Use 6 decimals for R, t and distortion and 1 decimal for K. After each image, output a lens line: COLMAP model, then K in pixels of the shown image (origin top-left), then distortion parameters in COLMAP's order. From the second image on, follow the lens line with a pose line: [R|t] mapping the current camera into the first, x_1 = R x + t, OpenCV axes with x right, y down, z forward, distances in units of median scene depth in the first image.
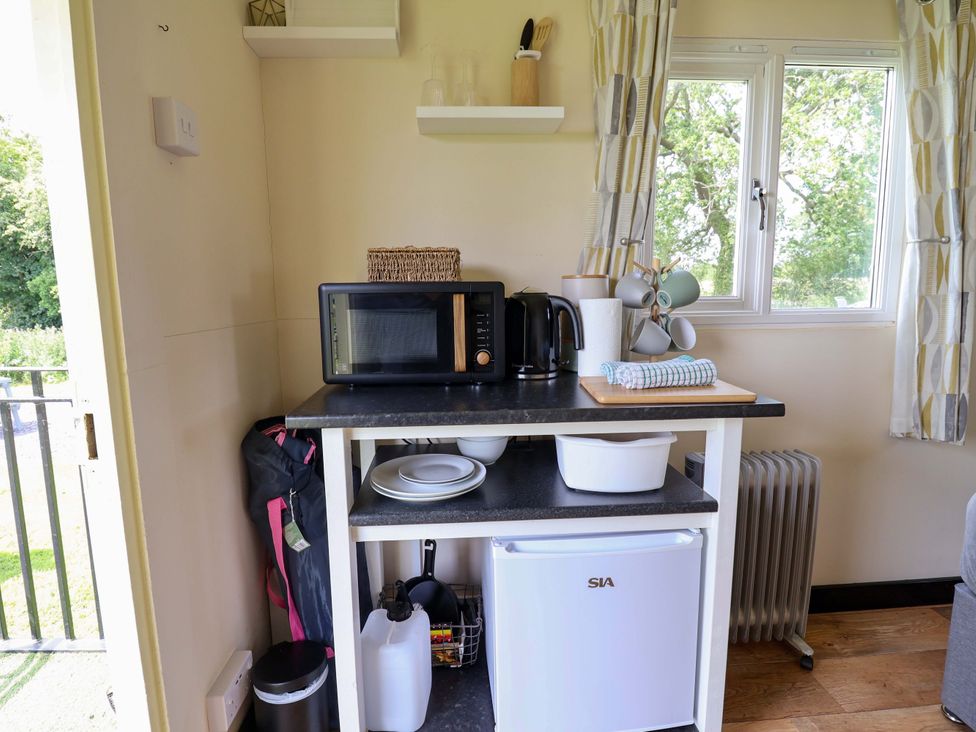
lens RADIAL K [[511.2, 0, 476.3], [0, 511.2, 363.1], [0, 0, 1]] dist [0.000346, -0.012511]
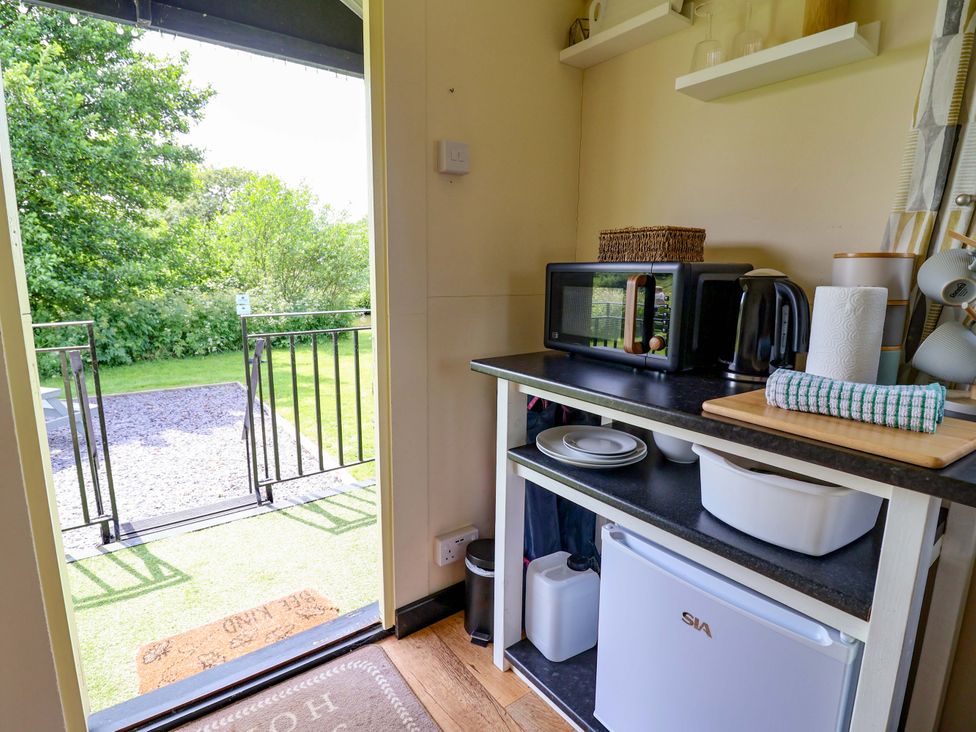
lens RADIAL K [[511.2, 0, 476.3], [0, 511.2, 363.1], [0, 0, 1]] dist [0.000346, -0.012511]
pose [[0.553785, 0.164300, -0.816289, 0.577396], [-0.129980, 0.985379, 0.110153, -0.033154], [0.822452, 0.045100, 0.567044, 0.182279]]
